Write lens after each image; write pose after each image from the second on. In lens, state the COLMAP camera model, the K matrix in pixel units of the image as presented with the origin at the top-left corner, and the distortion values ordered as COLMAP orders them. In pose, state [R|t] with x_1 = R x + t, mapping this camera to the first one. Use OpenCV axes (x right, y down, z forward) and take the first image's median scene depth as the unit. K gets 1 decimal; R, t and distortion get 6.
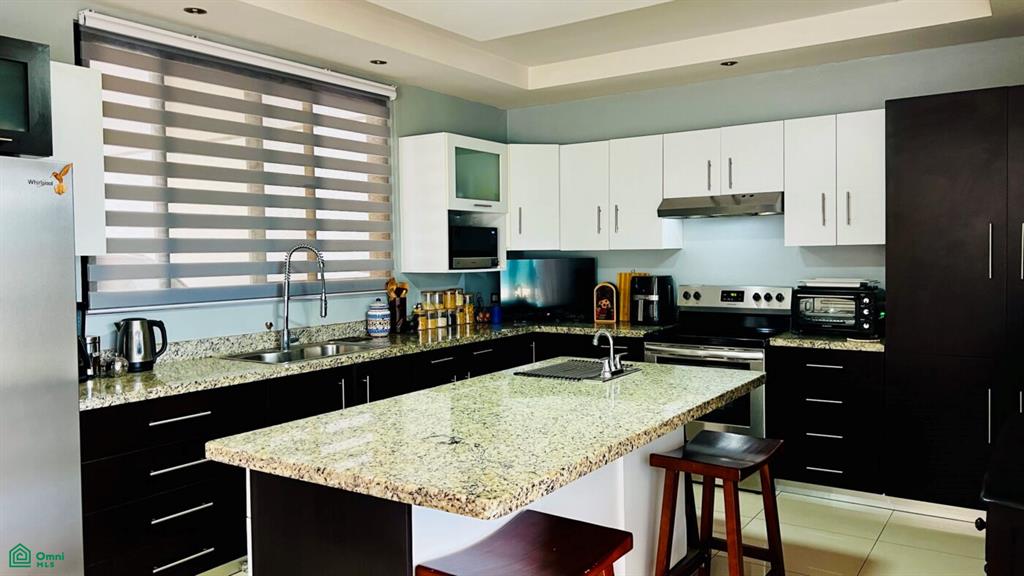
lens RADIAL K [[762.1, 0, 512.0], [0, 762.1, 288.0], [0, 0, 1]] dist [0.000196, 0.000405]
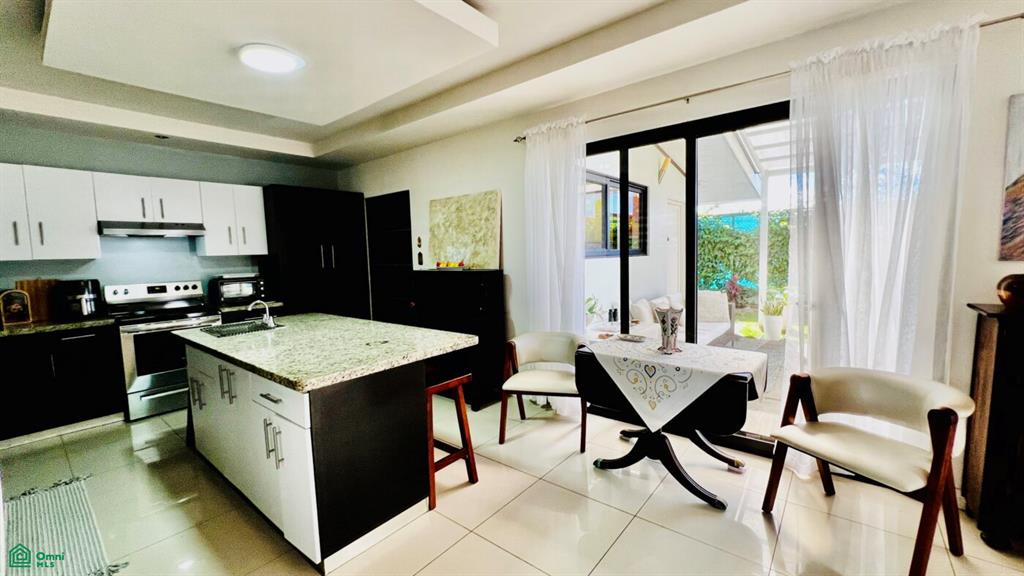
lens RADIAL K [[411.9, 0, 512.0], [0, 411.9, 288.0], [0, 0, 1]] dist [0.000723, 0.000164]
pose [[0.089853, -0.075658, 0.993077, -0.476988], [0.071949, 0.994998, 0.069295, 0.001752], [-0.993353, 0.065224, 0.094847, 0.226409]]
